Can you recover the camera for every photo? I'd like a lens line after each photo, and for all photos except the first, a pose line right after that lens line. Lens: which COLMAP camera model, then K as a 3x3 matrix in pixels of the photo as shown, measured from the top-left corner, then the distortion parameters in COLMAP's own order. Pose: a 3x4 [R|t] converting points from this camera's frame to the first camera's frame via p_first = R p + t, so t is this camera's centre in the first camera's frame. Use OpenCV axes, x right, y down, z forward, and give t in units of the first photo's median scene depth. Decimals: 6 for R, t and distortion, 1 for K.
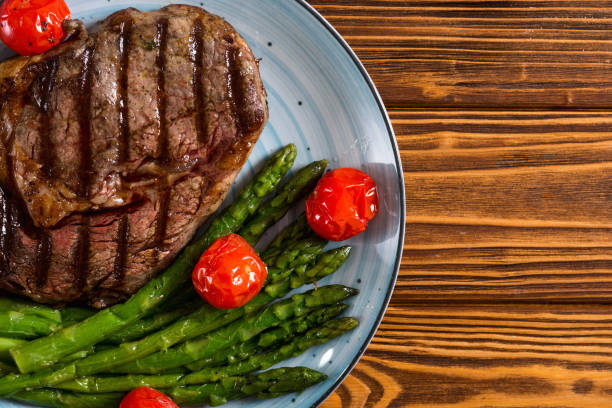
lens RADIAL K [[1494.2, 0, 305.3], [0, 1494.2, 201.6], [0, 0, 1]] dist [0.010829, 0.000000]
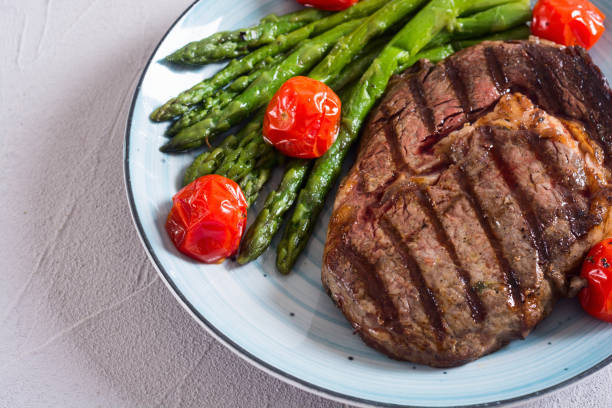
lens RADIAL K [[1494.2, 0, 304.2], [0, 1494.2, 203.3], [0, 0, 1]] dist [0.010829, 0.000000]
pose [[-0.940441, 0.270582, -0.205805, 0.150774], [-0.338167, -0.806624, 0.484769, -0.437153], [-0.034837, 0.525493, 0.850084, 0.256162]]
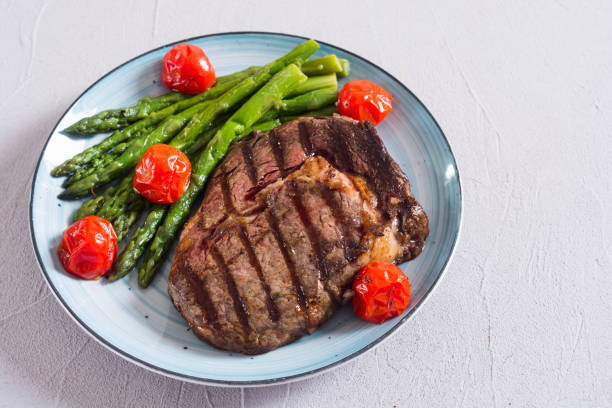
lens RADIAL K [[1494.2, 0, 300.3], [0, 1494.2, 187.7], [0, 0, 1]] dist [0.010829, 0.000000]
pose [[-0.945410, 0.261596, -0.194338, 0.085800], [-0.325464, -0.788180, 0.522346, -0.649944], [-0.016530, 0.557081, 0.830294, -0.025842]]
